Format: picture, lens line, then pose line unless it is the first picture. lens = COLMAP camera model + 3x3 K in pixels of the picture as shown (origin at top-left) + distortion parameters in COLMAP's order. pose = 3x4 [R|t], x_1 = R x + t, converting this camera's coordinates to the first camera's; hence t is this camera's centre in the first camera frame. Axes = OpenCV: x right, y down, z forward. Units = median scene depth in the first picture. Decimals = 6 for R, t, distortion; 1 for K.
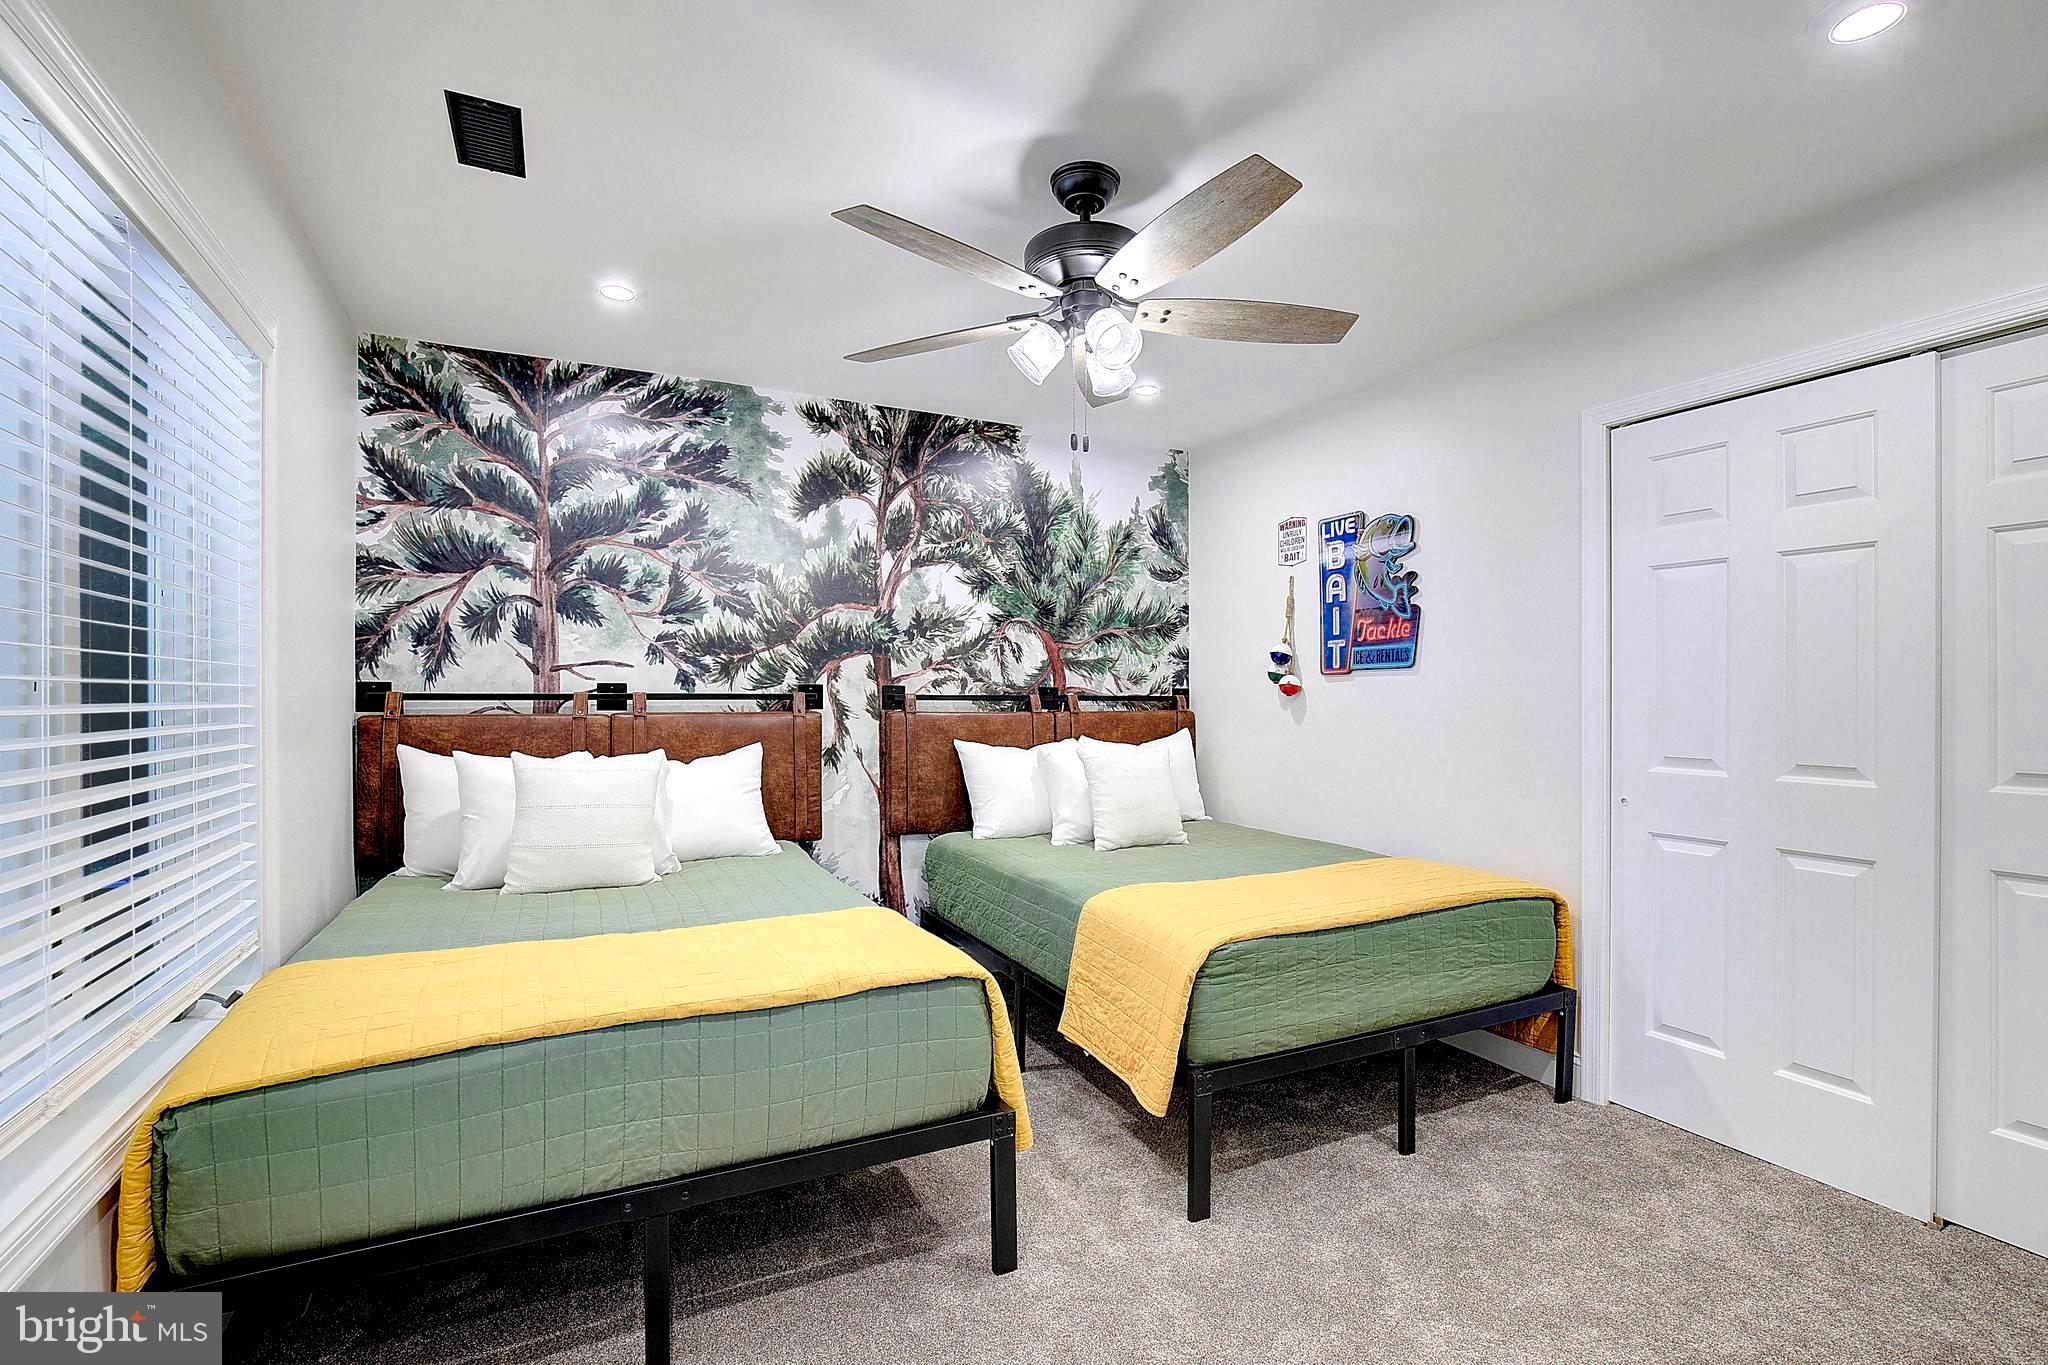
lens RADIAL K [[936.2, 0, 1029.2], [0, 936.2, 688.5], [0, 0, 1]] dist [-0.013935, -0.000317]
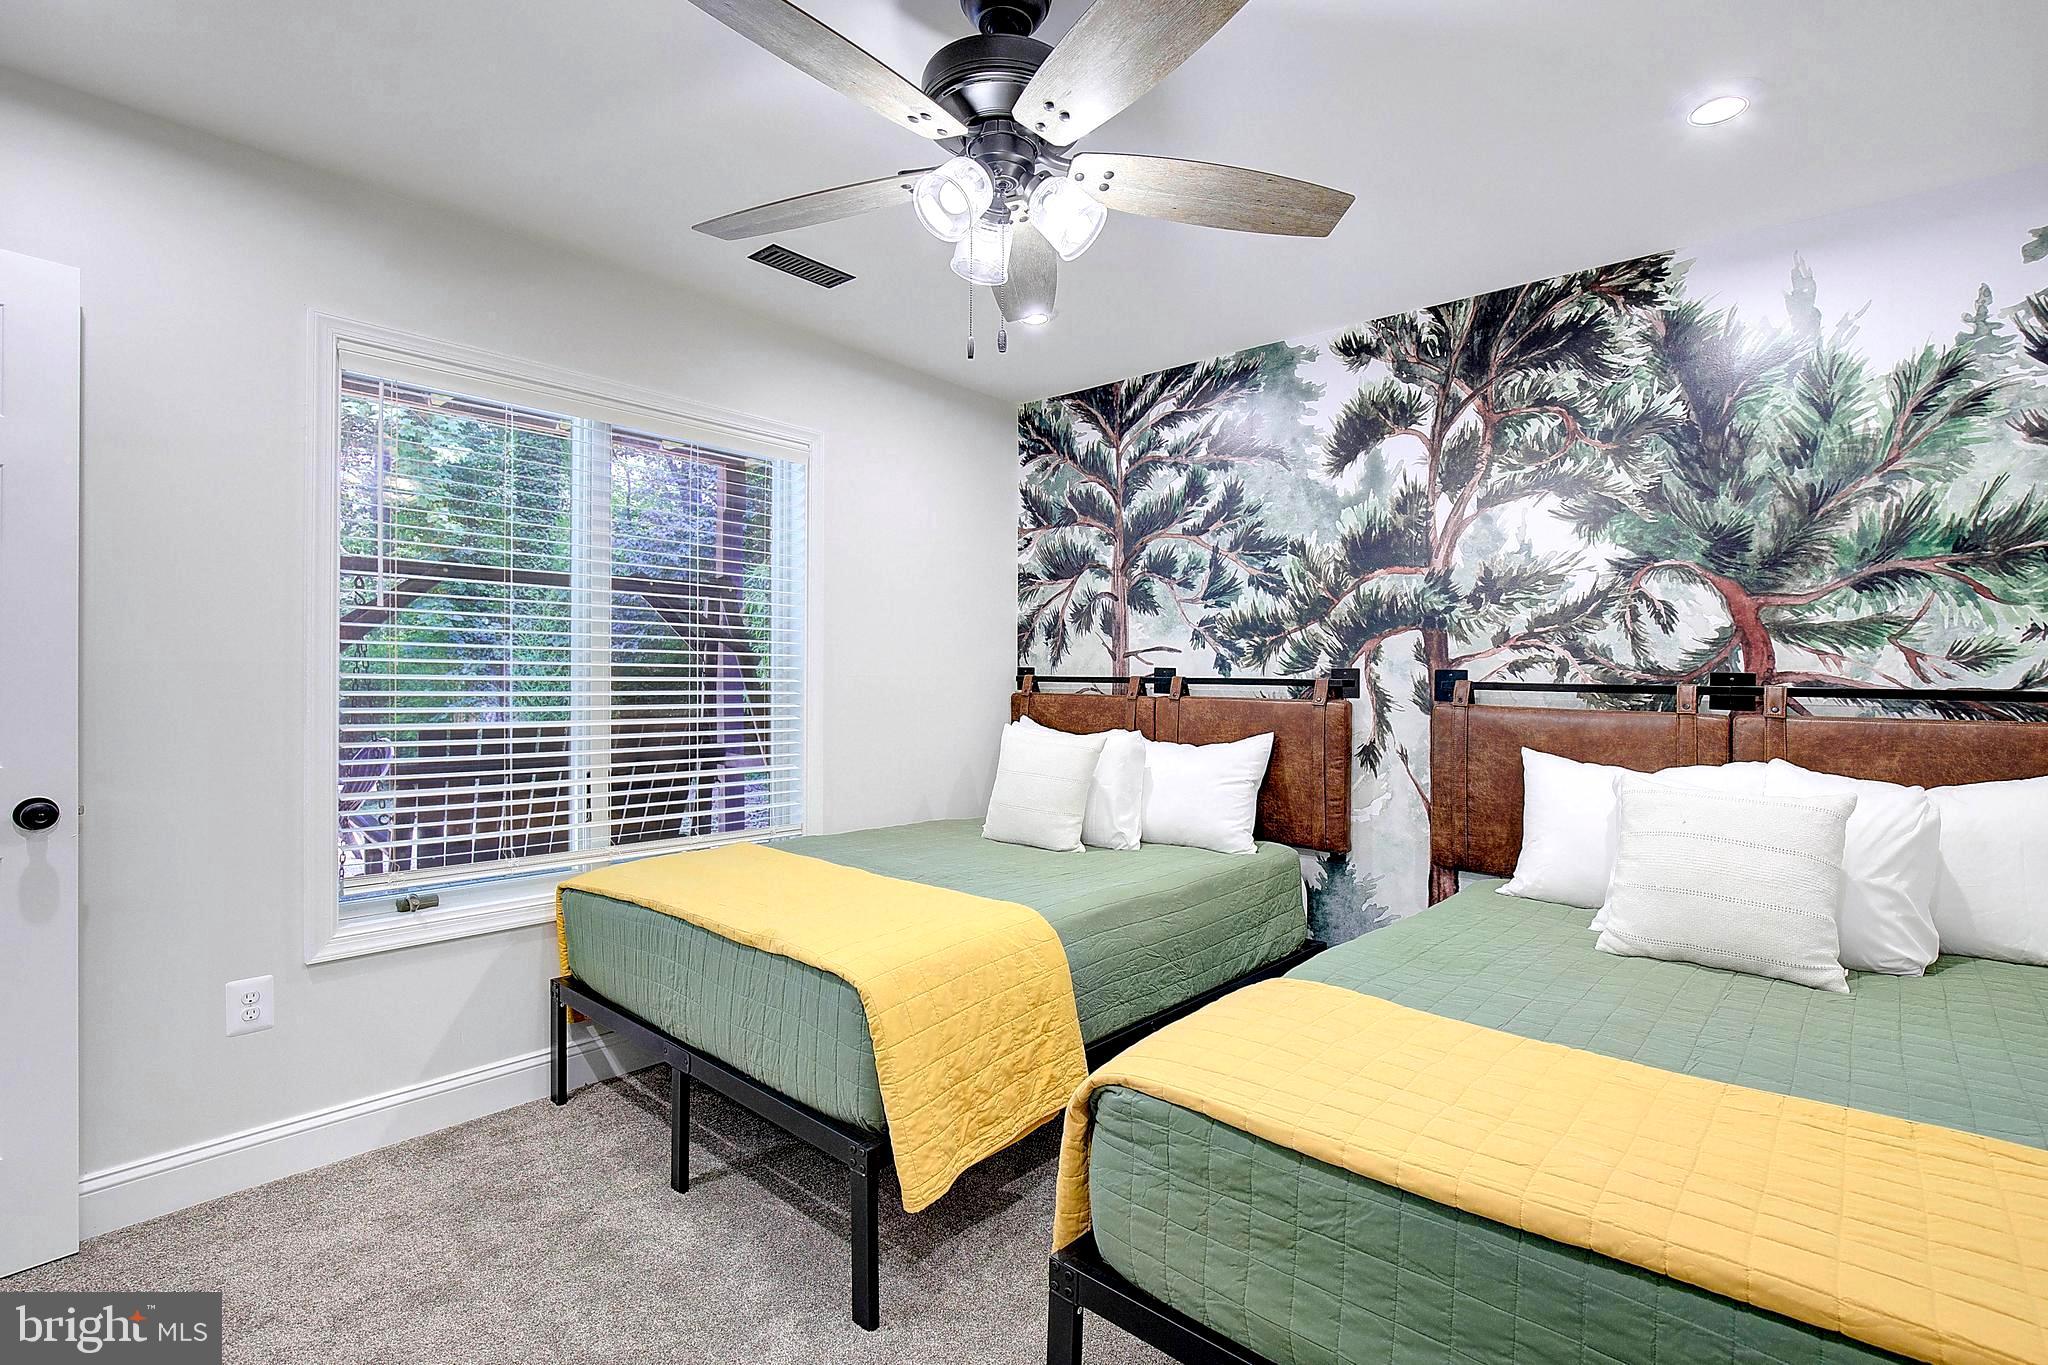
lens RADIAL K [[936.2, 0, 1027.9], [0, 936.2, 679.1], [0, 0, 1]] dist [-0.013935, -0.000317]
pose [[0.383138, 0.005942, -0.923672, 0.427683], [-0.005843, 0.999975, 0.004009, 0.003390], [0.923673, 0.003861, 0.383163, 0.404090]]
